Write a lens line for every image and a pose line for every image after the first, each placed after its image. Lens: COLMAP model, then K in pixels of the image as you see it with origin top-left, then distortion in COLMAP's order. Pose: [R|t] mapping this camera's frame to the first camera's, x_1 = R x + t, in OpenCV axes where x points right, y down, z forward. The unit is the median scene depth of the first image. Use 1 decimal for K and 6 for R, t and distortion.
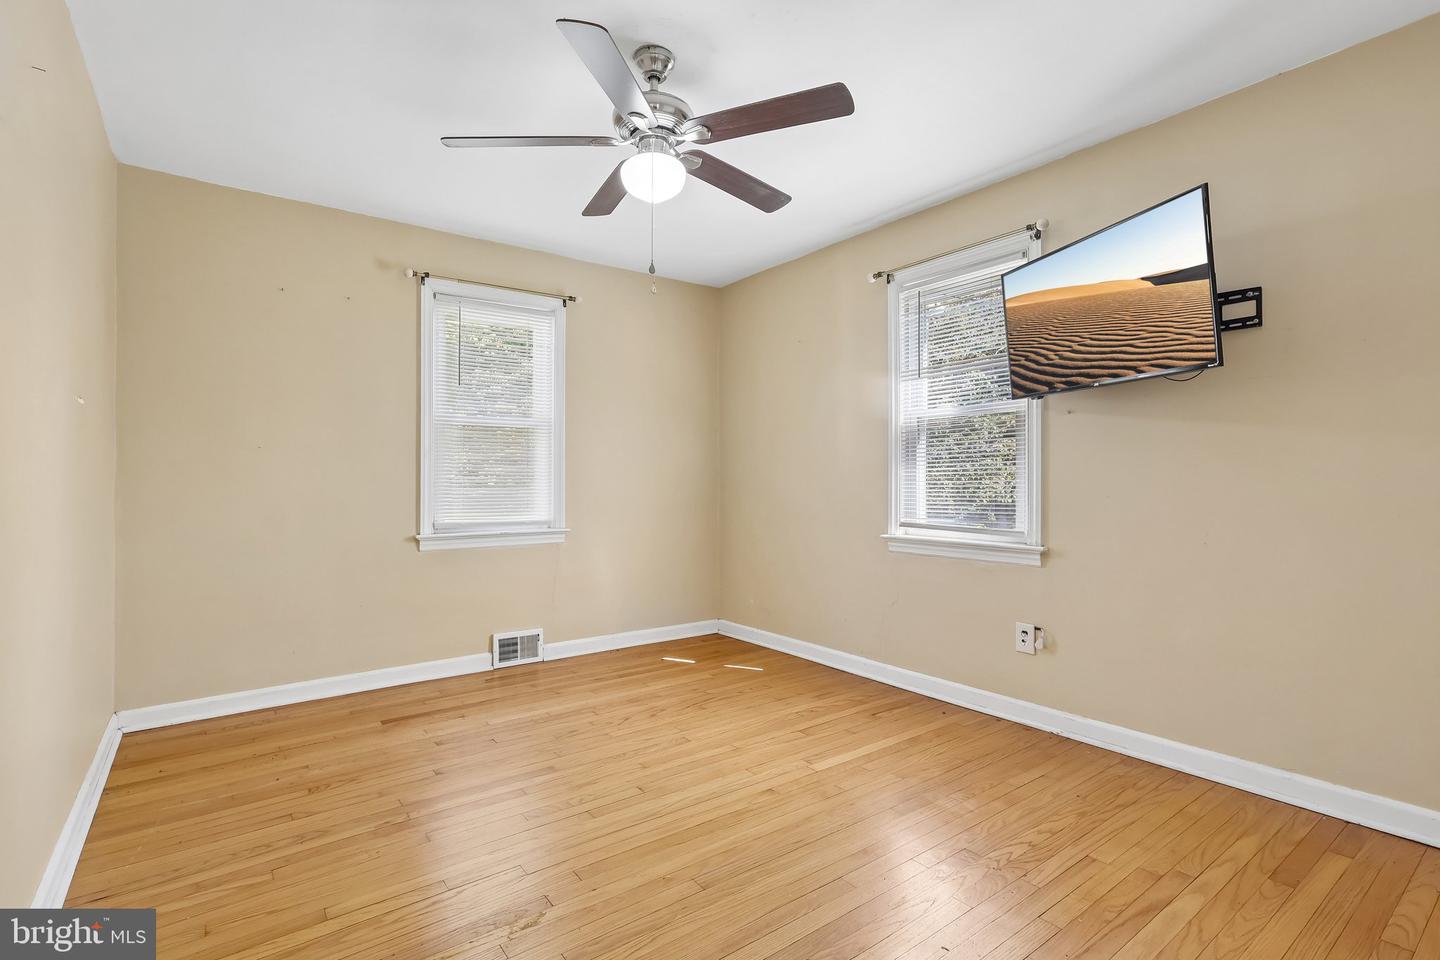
lens RADIAL K [[674.2, 0, 723.2], [0, 674.2, 478.9], [0, 0, 1]] dist [-0.000199, -0.000713]
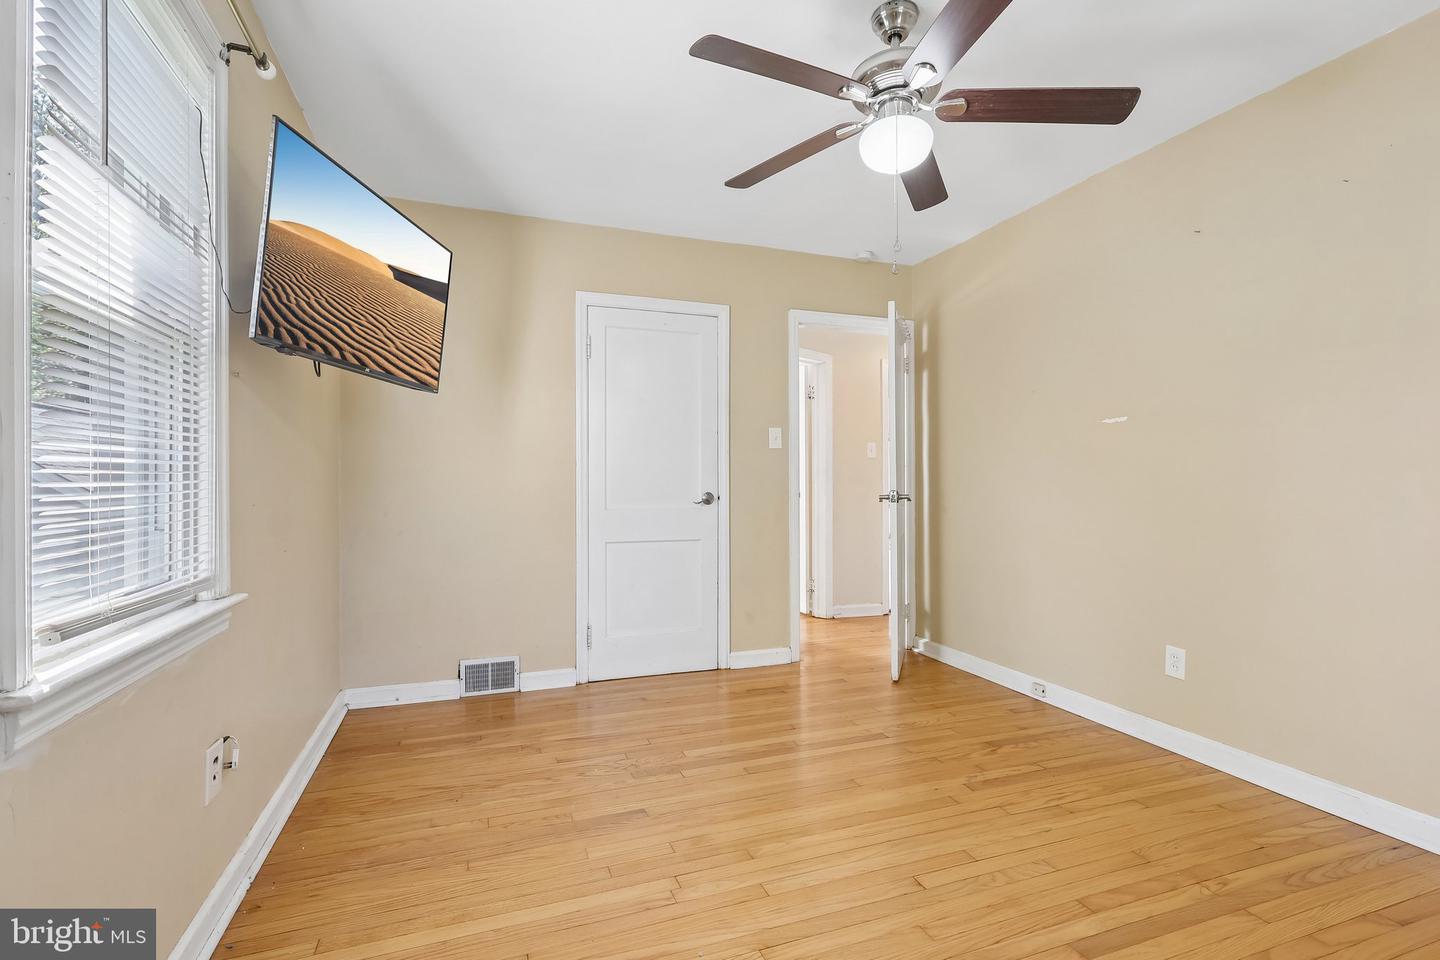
lens RADIAL K [[674.2, 0, 723.2], [0, 674.2, 478.9], [0, 0, 1]] dist [-0.000199, -0.000713]
pose [[-0.953710, 0.001525, 0.300723, -0.148803], [0.002305, 0.999995, 0.002237, -0.001677], [-0.300718, 0.002827, -0.953709, 1.885813]]
